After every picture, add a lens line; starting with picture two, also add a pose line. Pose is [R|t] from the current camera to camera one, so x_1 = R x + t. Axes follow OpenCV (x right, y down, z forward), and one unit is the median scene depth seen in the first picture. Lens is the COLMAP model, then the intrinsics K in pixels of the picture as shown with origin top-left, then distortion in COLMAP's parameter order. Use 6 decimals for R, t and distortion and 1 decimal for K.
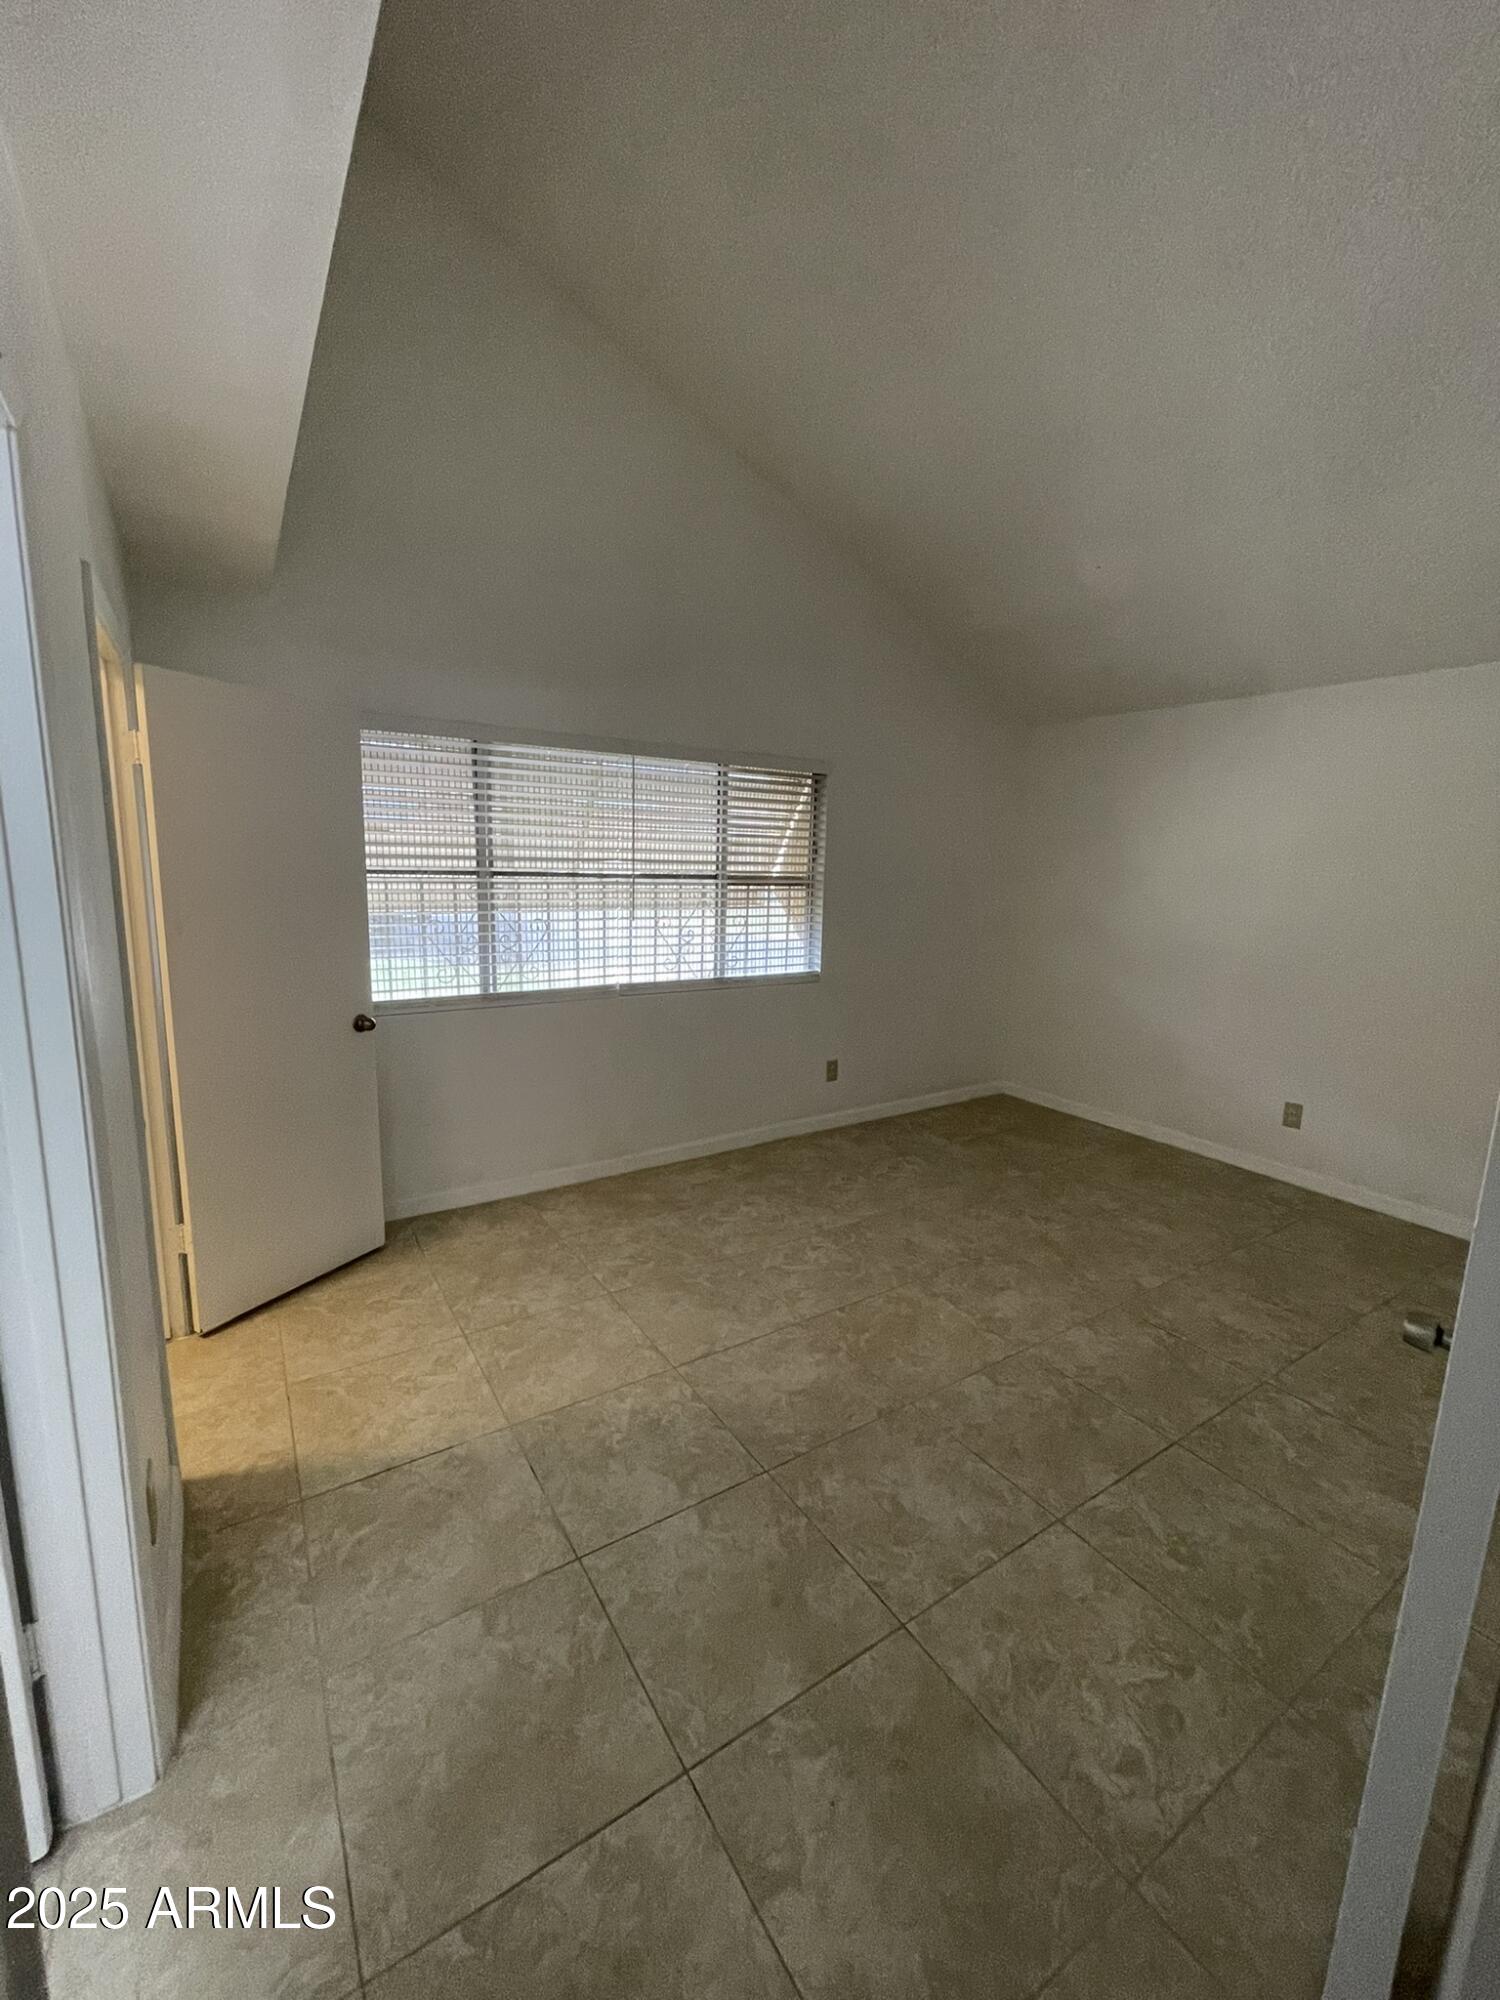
lens RADIAL K [[804.0, 0, 750.0], [0, 804.0, 1000.0], [0, 0, 1]] dist [0.002135, 0.000674]
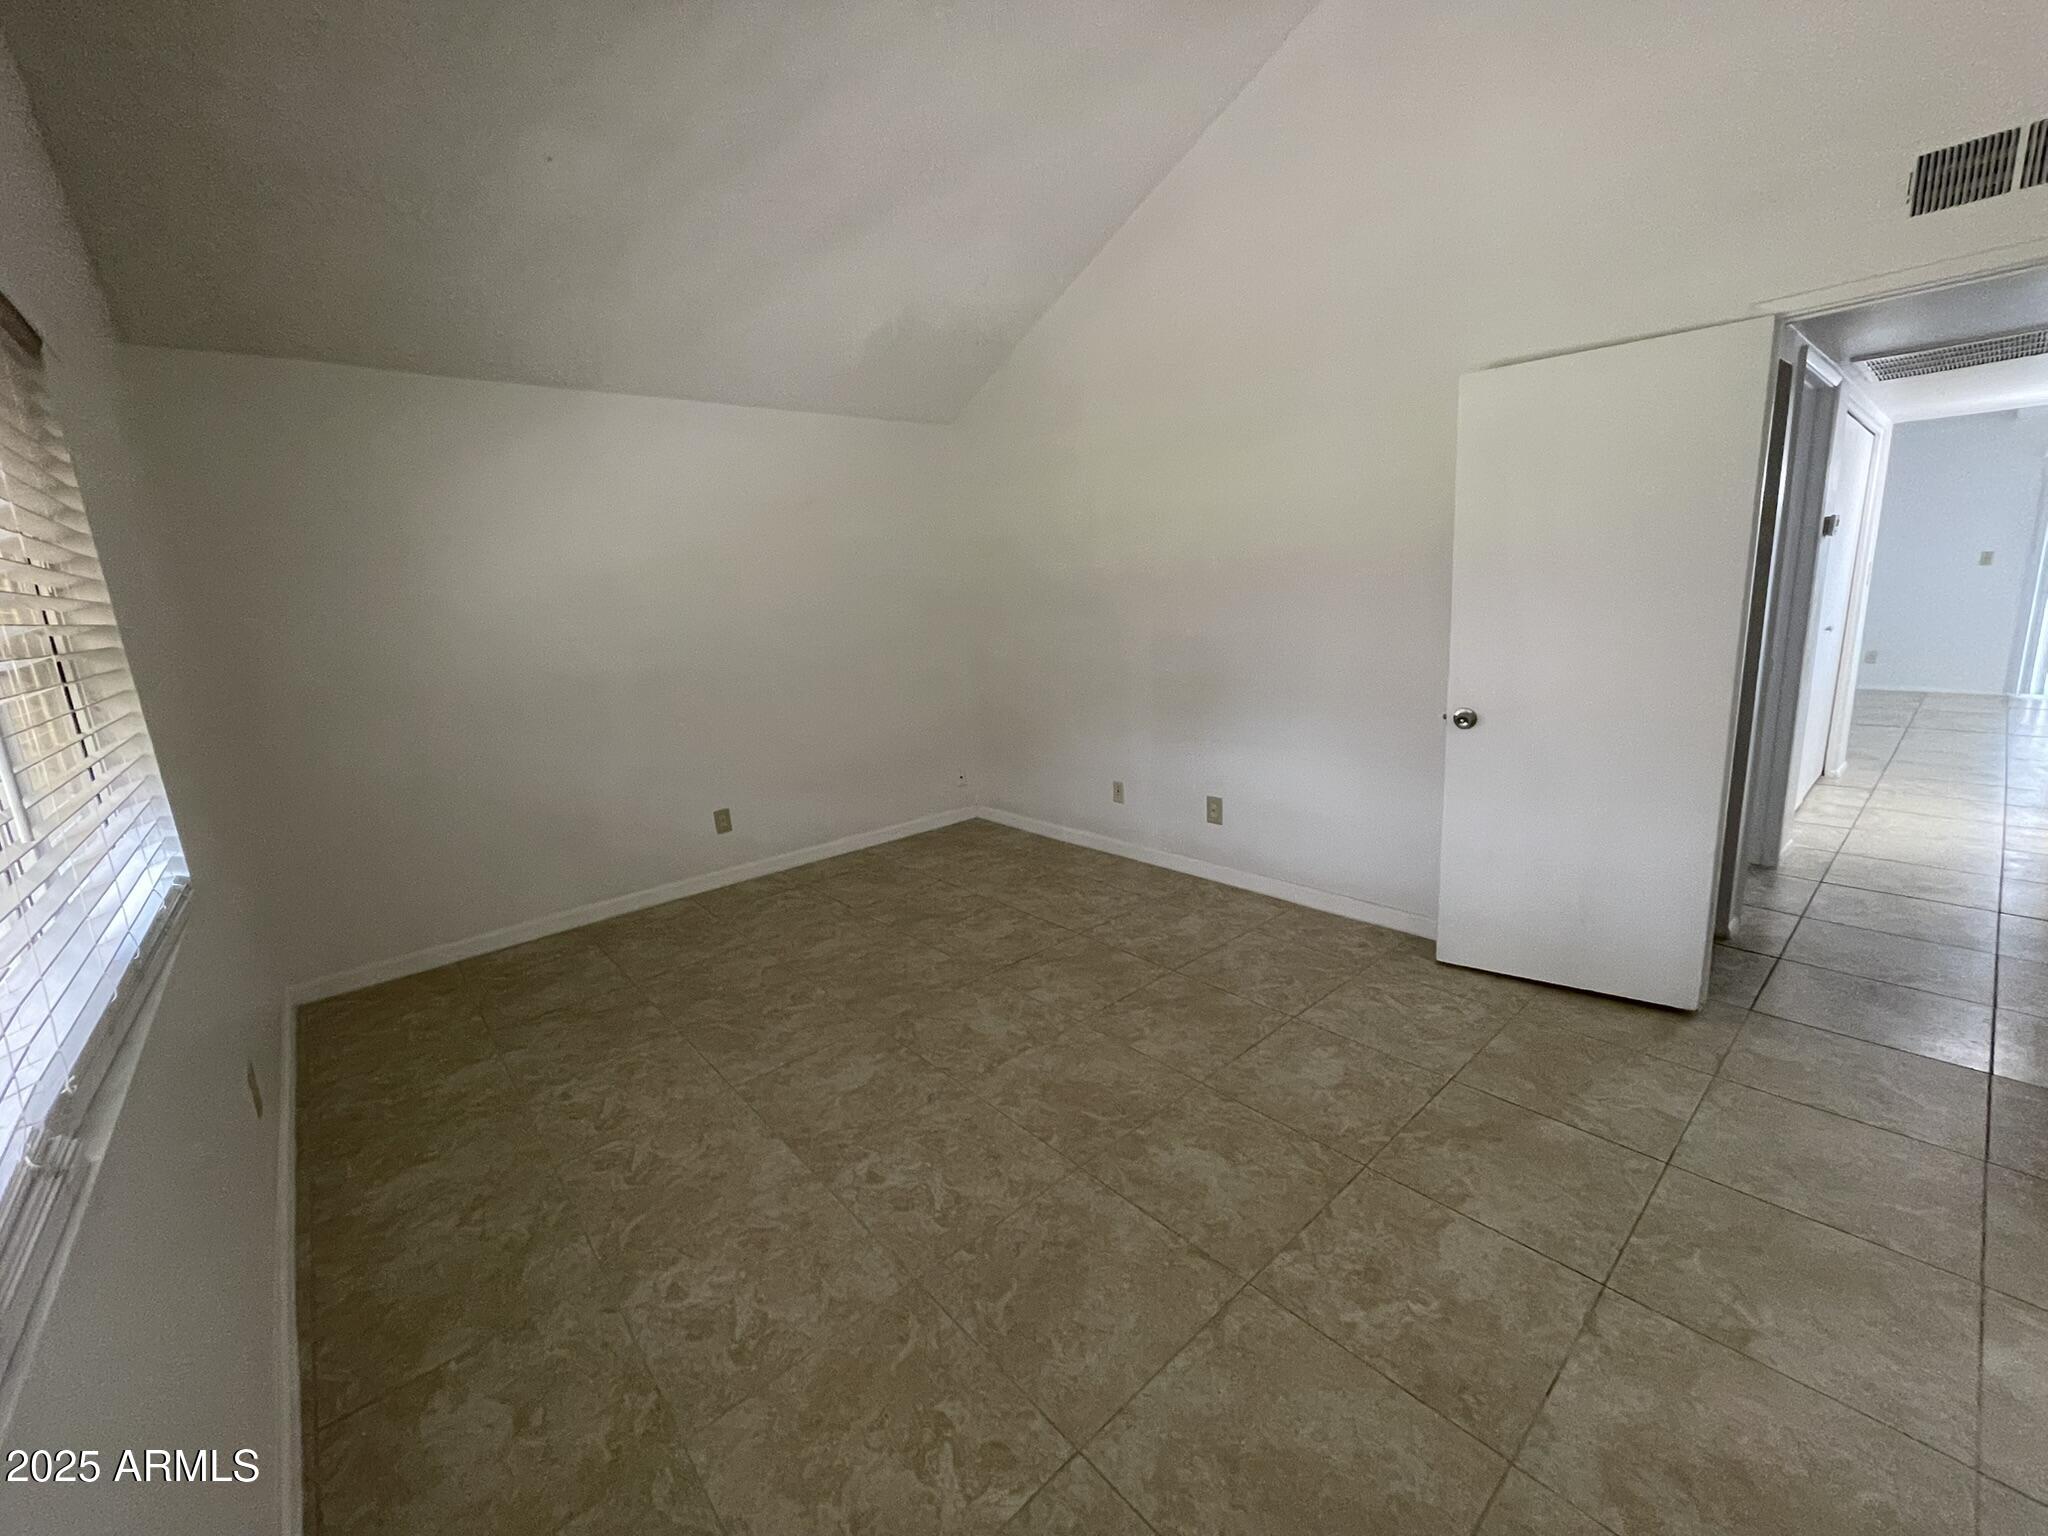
lens RADIAL K [[823.3, 0, 1024.0], [0, 823.3, 768.0], [0, 0, 1]] dist [0.002135, 0.000674]
pose [[-0.136522, -0.233758, 0.962662, -0.518011], [0.223267, 0.939499, 0.259797, -0.148197], [-0.965149, 0.250399, -0.076072, 0.907333]]
